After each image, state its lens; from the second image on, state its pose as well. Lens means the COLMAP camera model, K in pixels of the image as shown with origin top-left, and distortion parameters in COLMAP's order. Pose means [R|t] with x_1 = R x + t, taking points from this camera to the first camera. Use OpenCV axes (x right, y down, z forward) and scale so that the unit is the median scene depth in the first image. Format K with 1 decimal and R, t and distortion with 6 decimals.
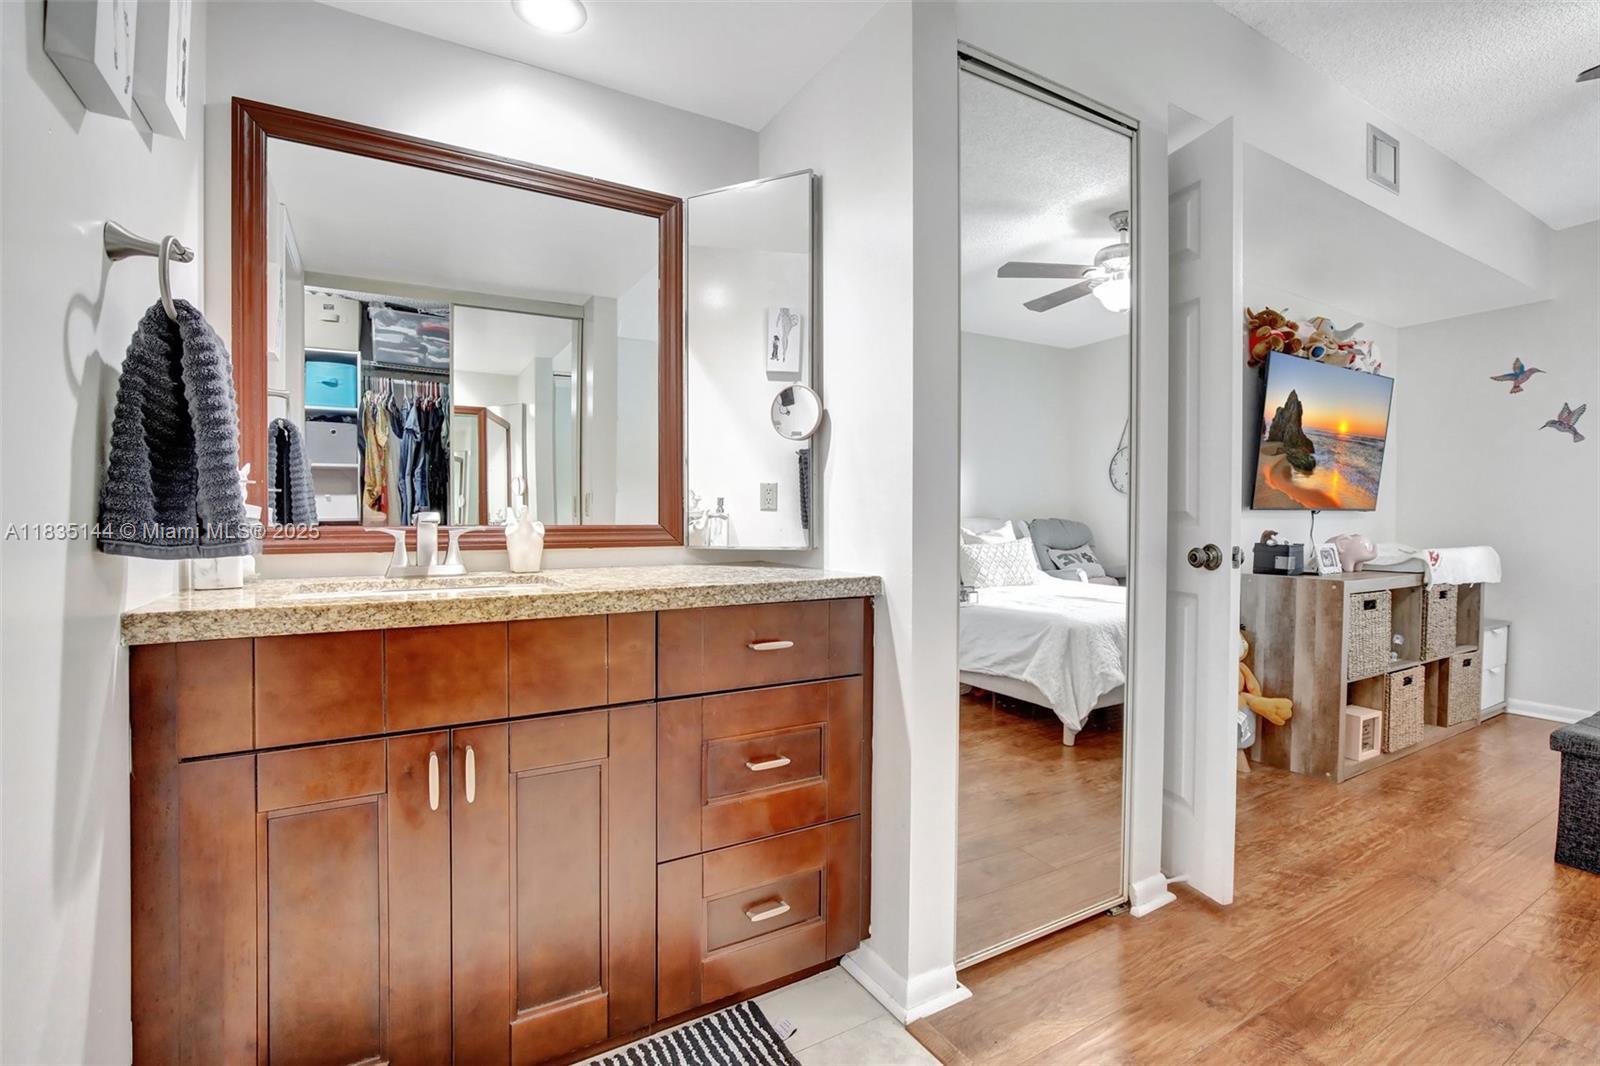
lens RADIAL K [[739.0, 0, 805.6], [0, 739.0, 527.4], [0, 0, 1]] dist [-0.039385, 0.009380]
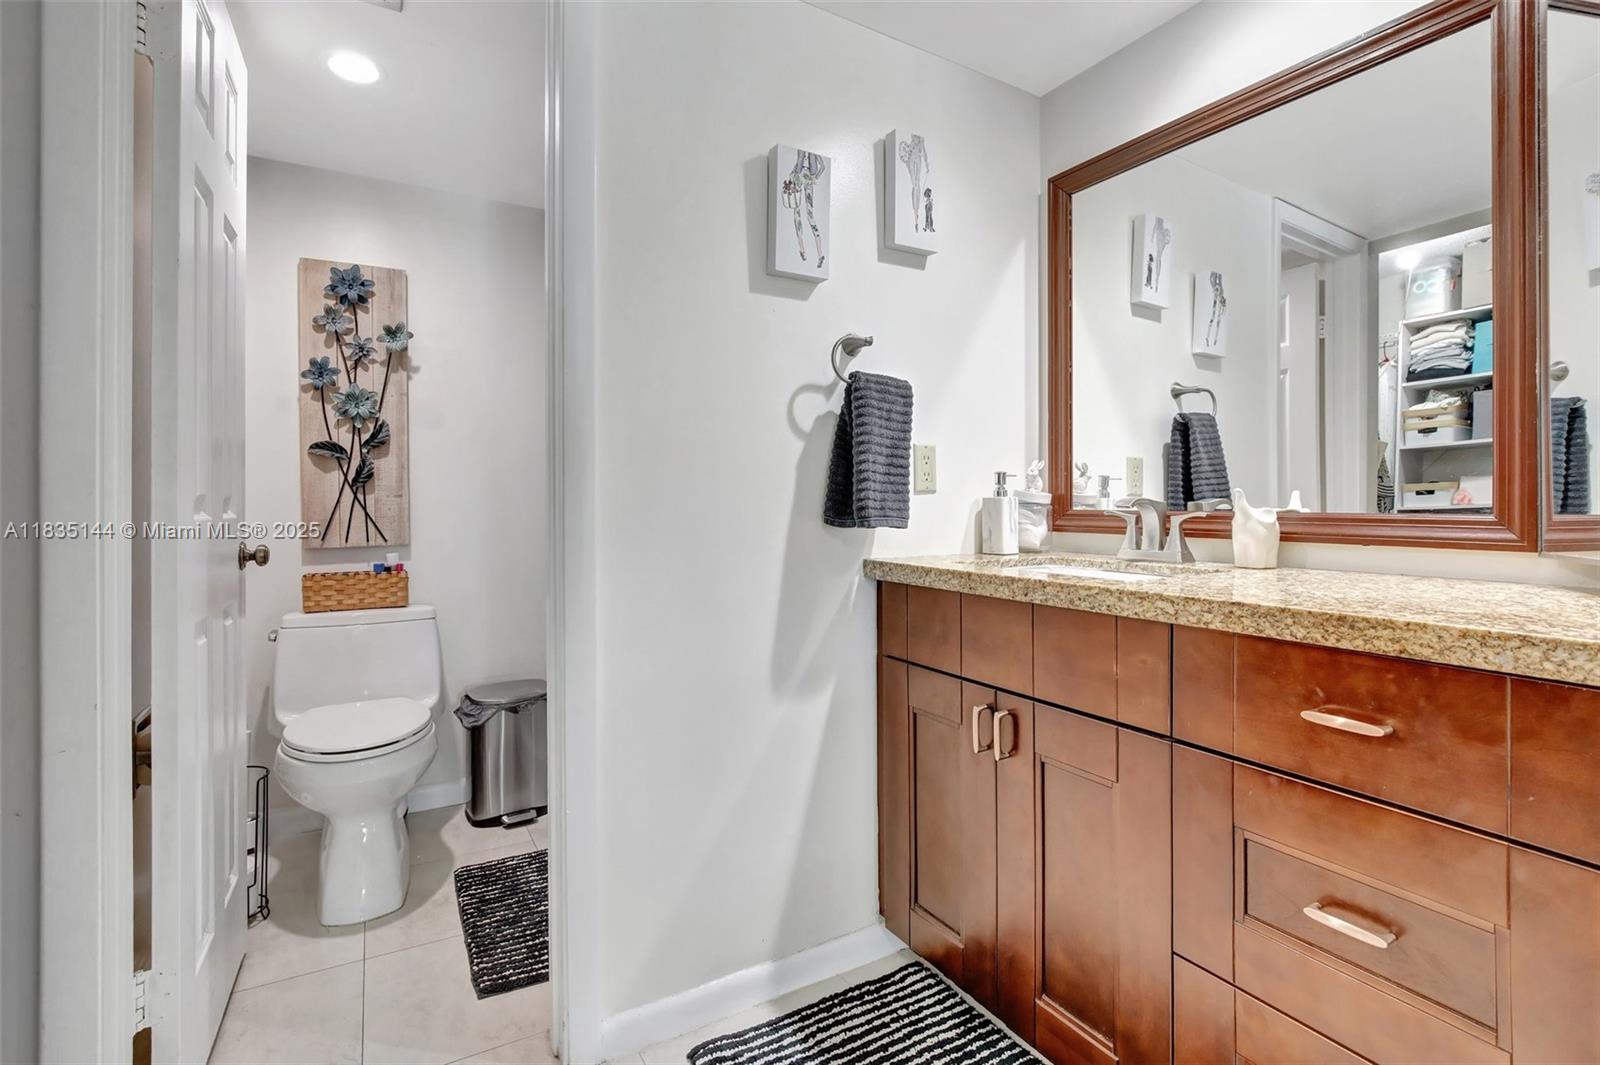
lens RADIAL K [[740.3, 0, 803.3], [0, 740.3, 488.9], [0, 0, 1]] dist [-0.027415, 0.000380]
pose [[-0.001330, -0.015204, -0.999884, 0.592504], [-0.012665, 0.999804, -0.015185, -0.012827], [0.999919, 0.012644, -0.001522, 0.626062]]
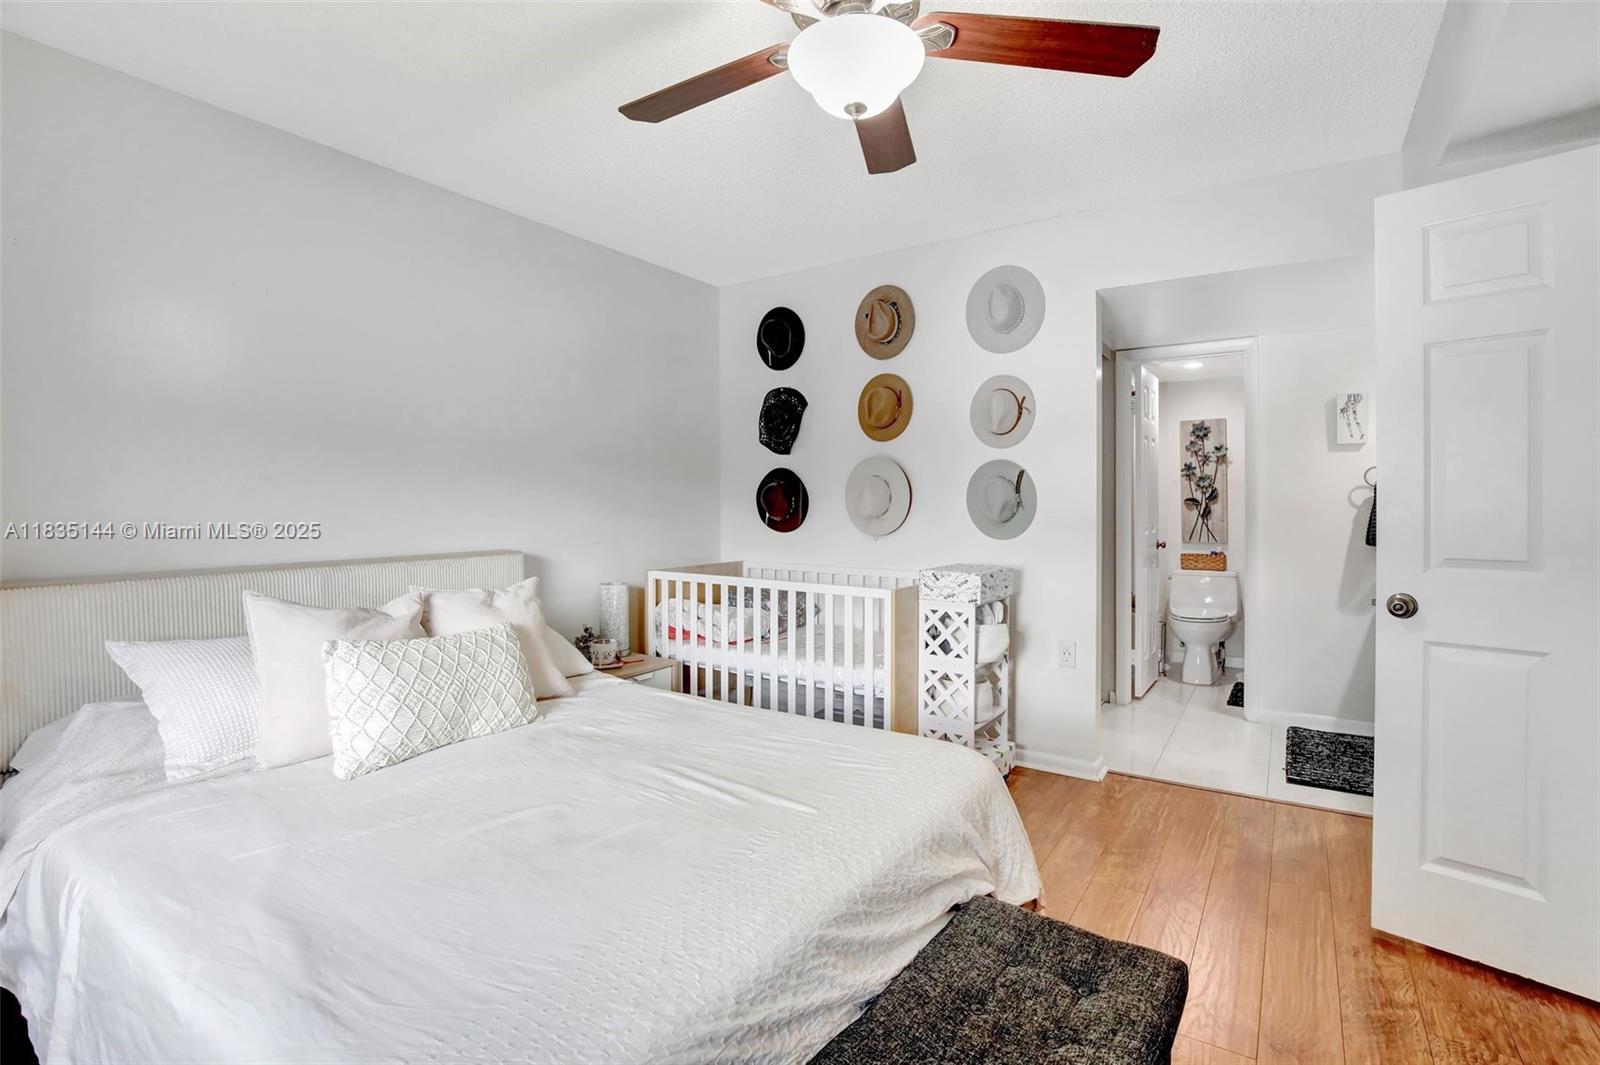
lens RADIAL K [[739.0, 0, 805.6], [0, 739.0, 526.9], [0, 0, 1]] dist [-0.039385, 0.009380]
pose [[-0.900808, 0.024713, -0.433515, 2.578194], [0.002744, 0.998683, 0.051229, -0.190641], [0.434210, 0.044958, -0.899689, 2.239900]]
